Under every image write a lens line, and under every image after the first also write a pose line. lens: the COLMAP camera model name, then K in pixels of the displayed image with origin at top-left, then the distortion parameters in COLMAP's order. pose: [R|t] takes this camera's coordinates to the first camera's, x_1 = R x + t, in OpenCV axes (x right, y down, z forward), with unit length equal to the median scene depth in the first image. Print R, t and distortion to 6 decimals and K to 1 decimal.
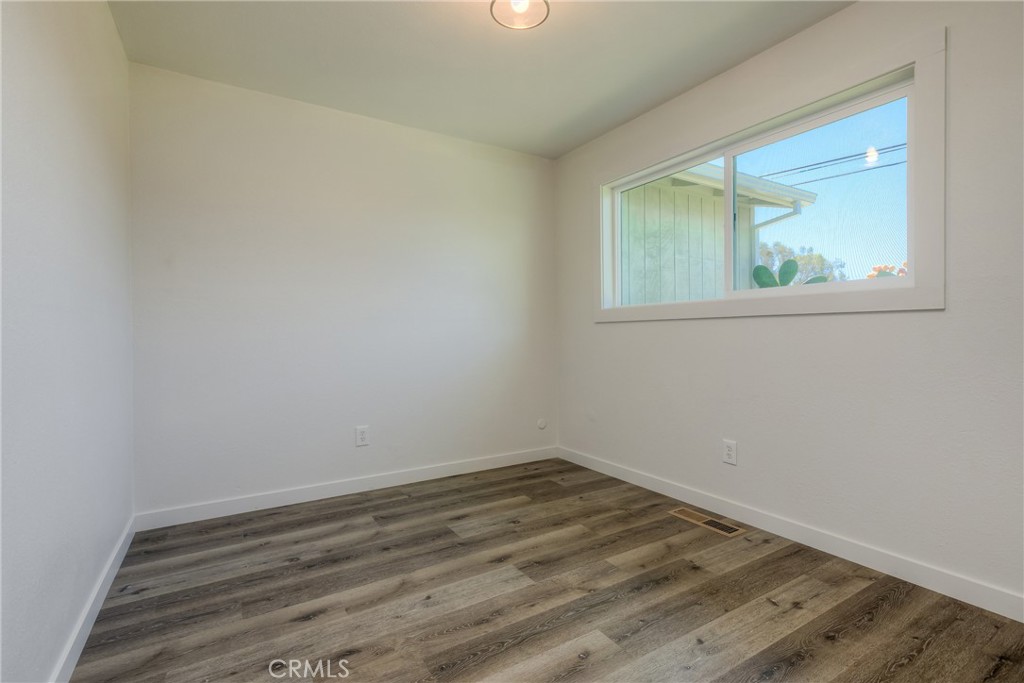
lens RADIAL K [[479.8, 0, 515.6], [0, 479.8, 333.4], [0, 0, 1]] dist [0.002161, -0.000359]
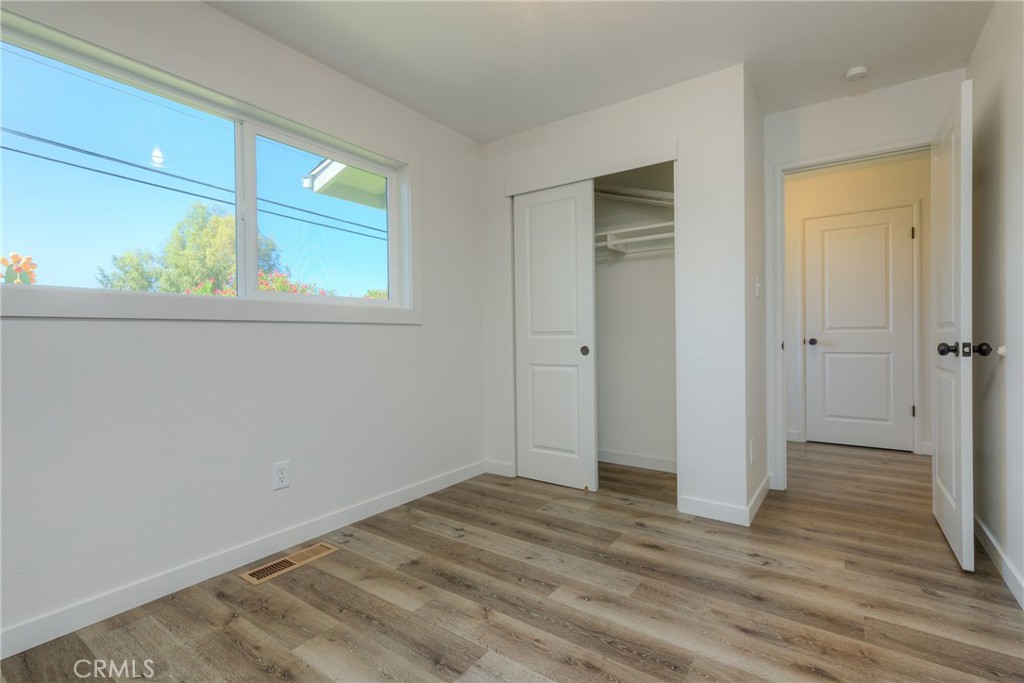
lens RADIAL K [[479.8, 0, 513.7], [0, 479.8, 338.4], [0, 0, 1]] dist [0.002161, -0.000359]
pose [[-0.397077, 0.005888, 0.917766, -0.692472], [0.011701, 0.999931, -0.001353, 0.003440], [-0.917711, 0.010202, -0.397118, 1.246858]]
